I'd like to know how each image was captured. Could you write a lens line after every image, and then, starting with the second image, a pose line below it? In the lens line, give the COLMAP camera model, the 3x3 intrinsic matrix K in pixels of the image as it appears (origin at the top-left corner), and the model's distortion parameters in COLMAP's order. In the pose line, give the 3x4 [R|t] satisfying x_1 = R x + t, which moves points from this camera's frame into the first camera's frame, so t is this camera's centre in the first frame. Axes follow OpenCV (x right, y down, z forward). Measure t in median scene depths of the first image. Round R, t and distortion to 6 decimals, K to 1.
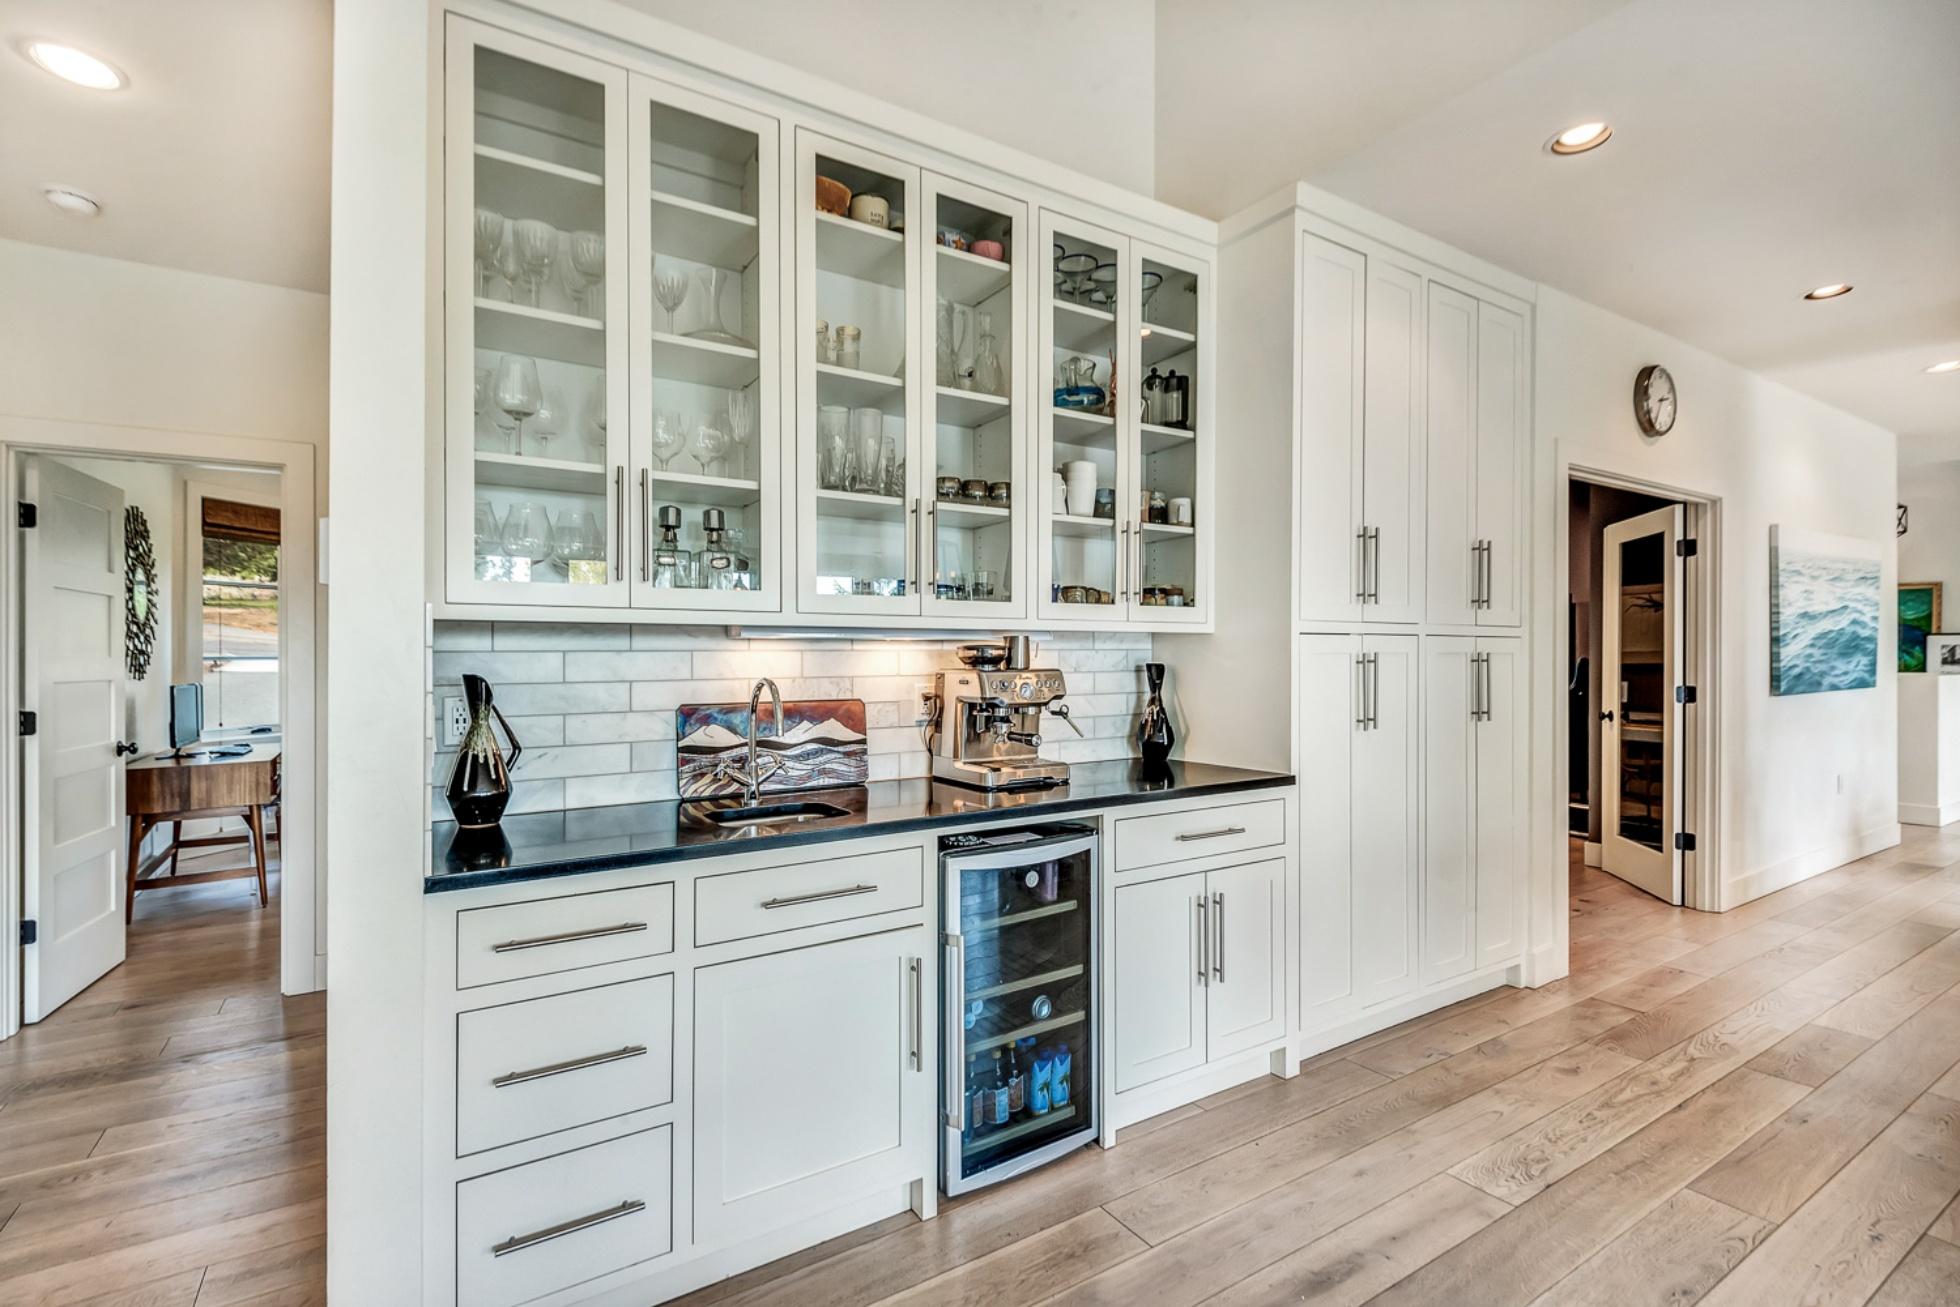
lens RADIAL K [[894.9, 0, 973.2], [0, 894.9, 652.1], [0, 0, 1]] dist [0.022702, -0.012494]
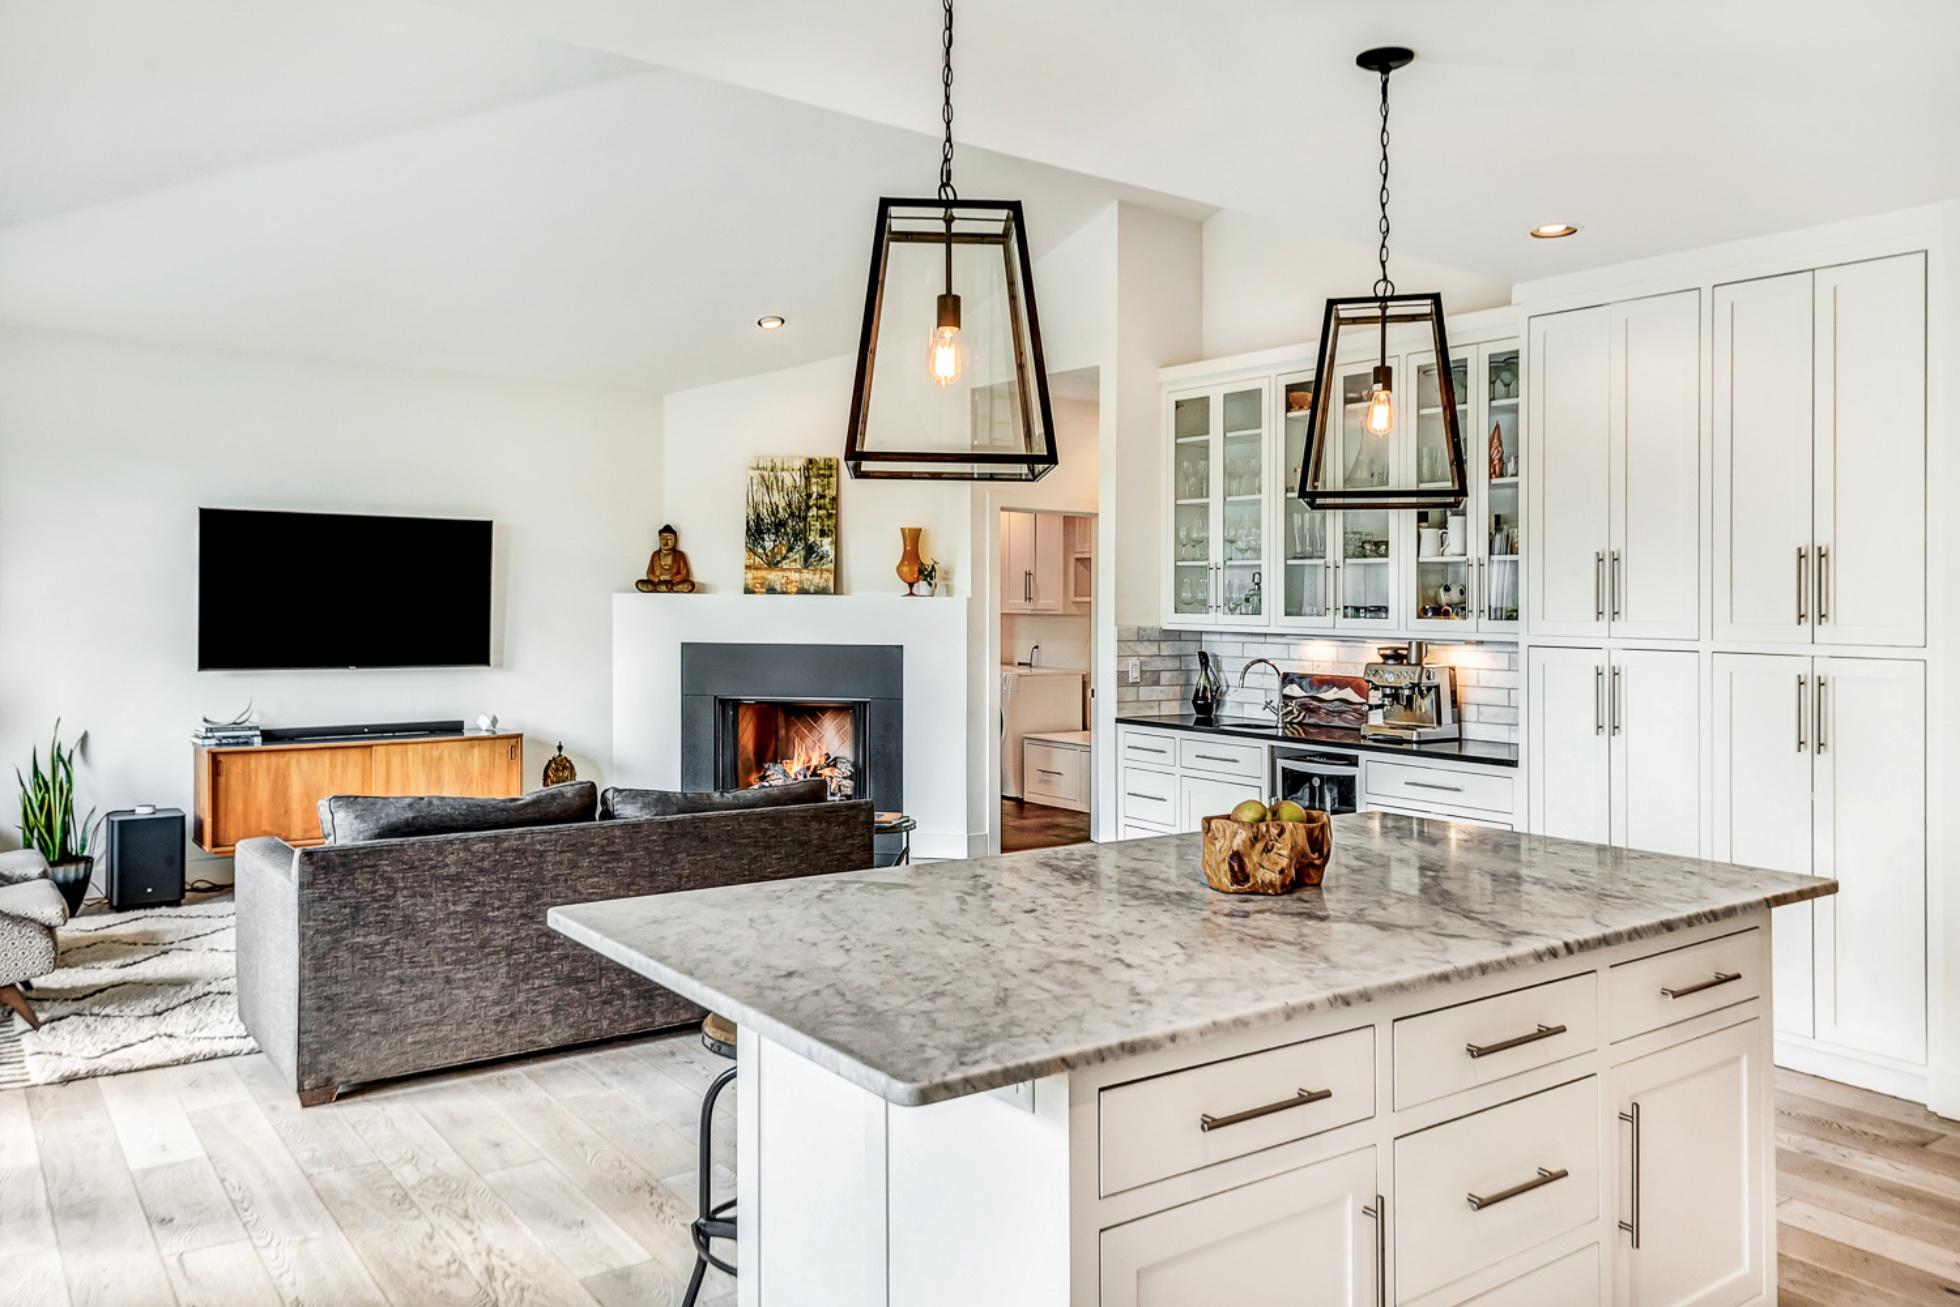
lens RADIAL K [[1427.1, 0, 967.3], [0, 1427.1, 605.7], [0, 0, 1]] dist [0.019503, -0.003370]
pose [[0.061657, 0.004514, -0.998087, 2.460764], [-0.011483, 0.999927, 0.003813, -0.080391], [0.998031, 0.011226, 0.061704, 0.133361]]
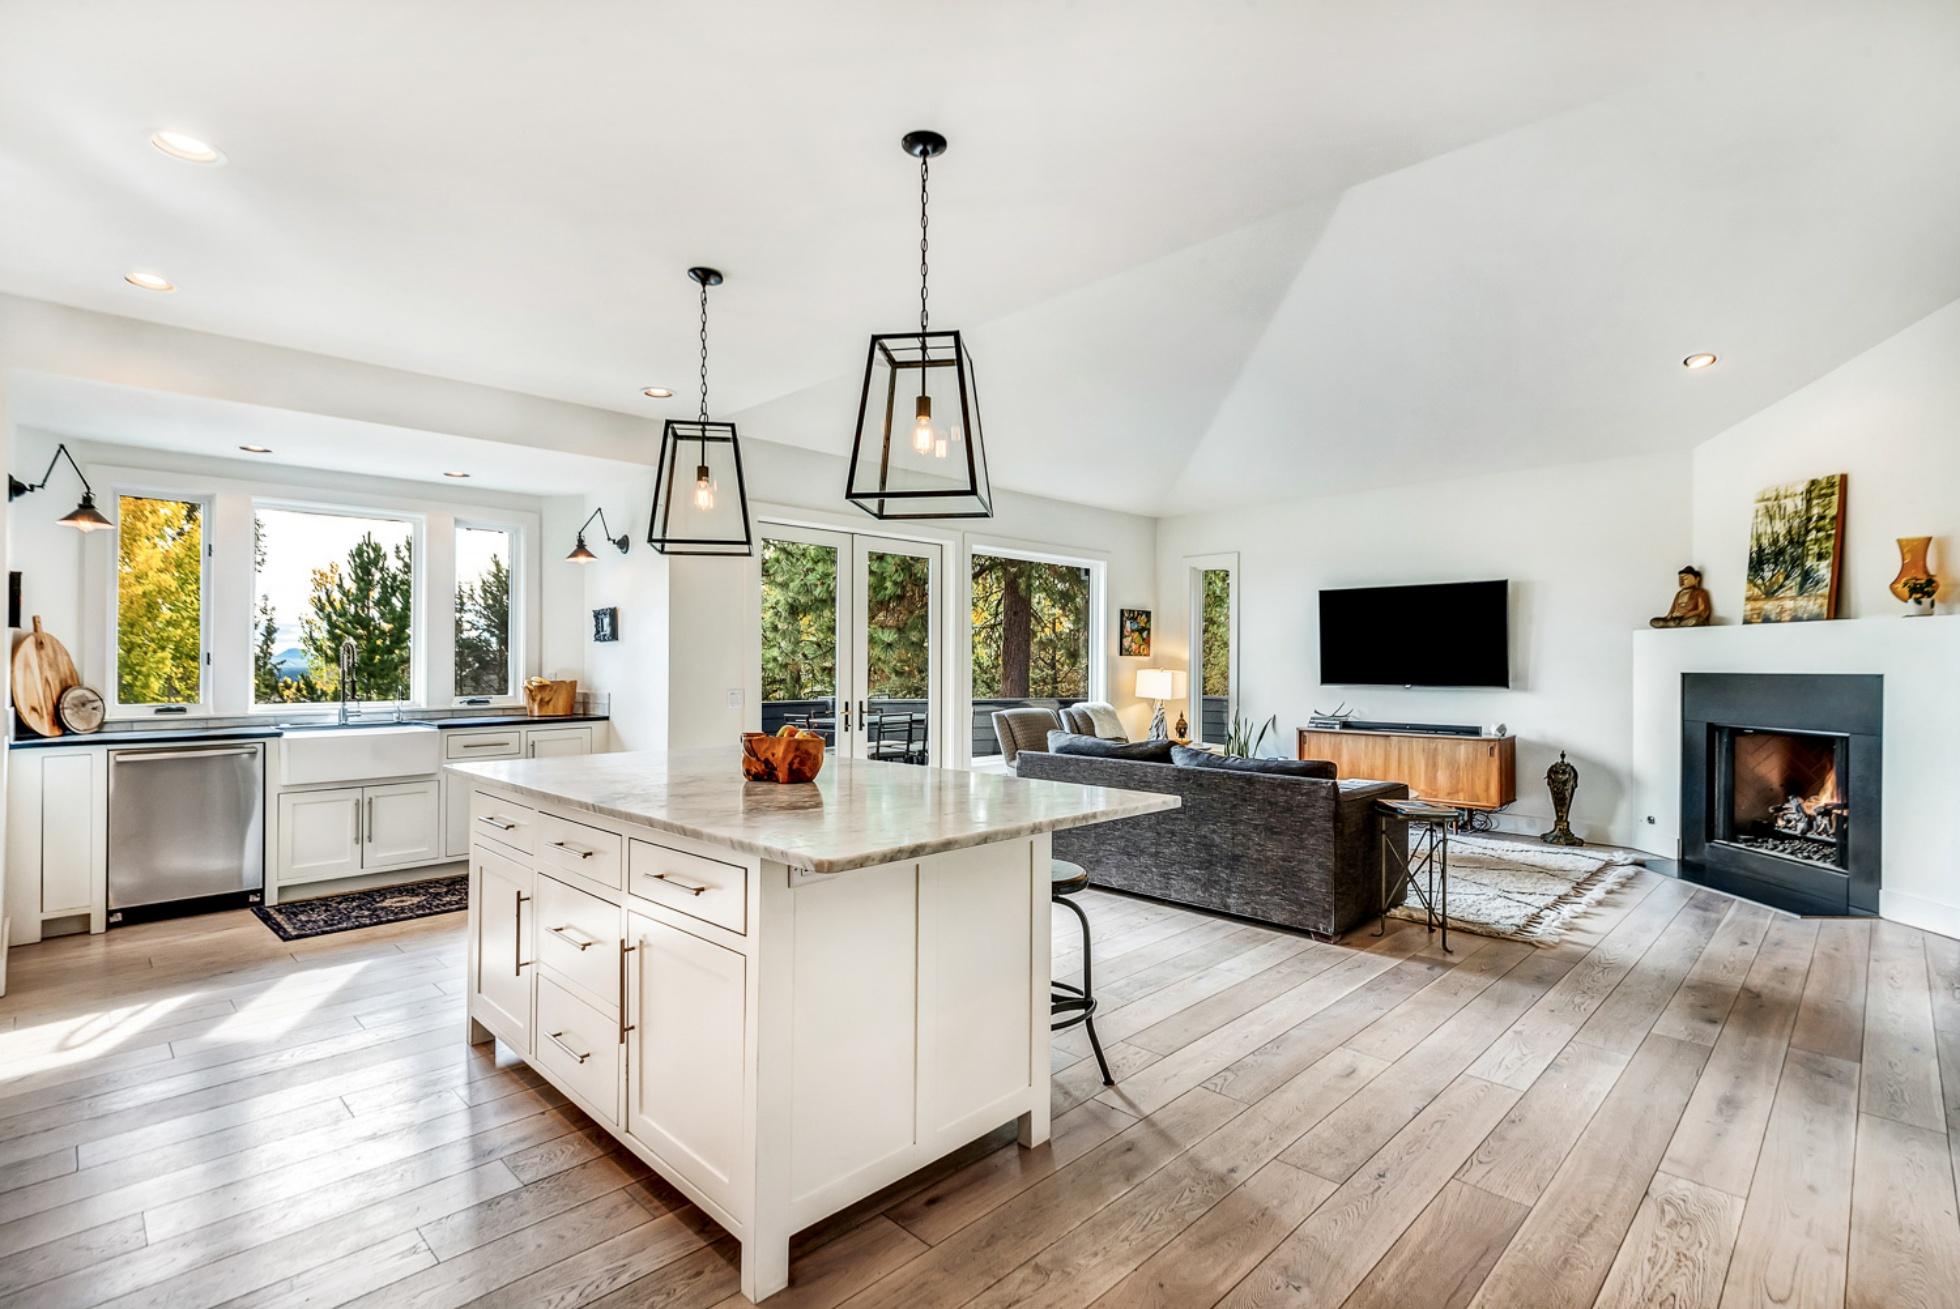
lens RADIAL K [[894.9, 0, 974.1], [0, 894.9, 650.5], [0, 0, 1]] dist [0.022702, -0.012494]
pose [[-0.976795, 0.001595, -0.214170, 1.362768], [0.004463, 0.999907, -0.012910, -0.006145], [0.214129, -0.013566, -0.976711, 1.574368]]
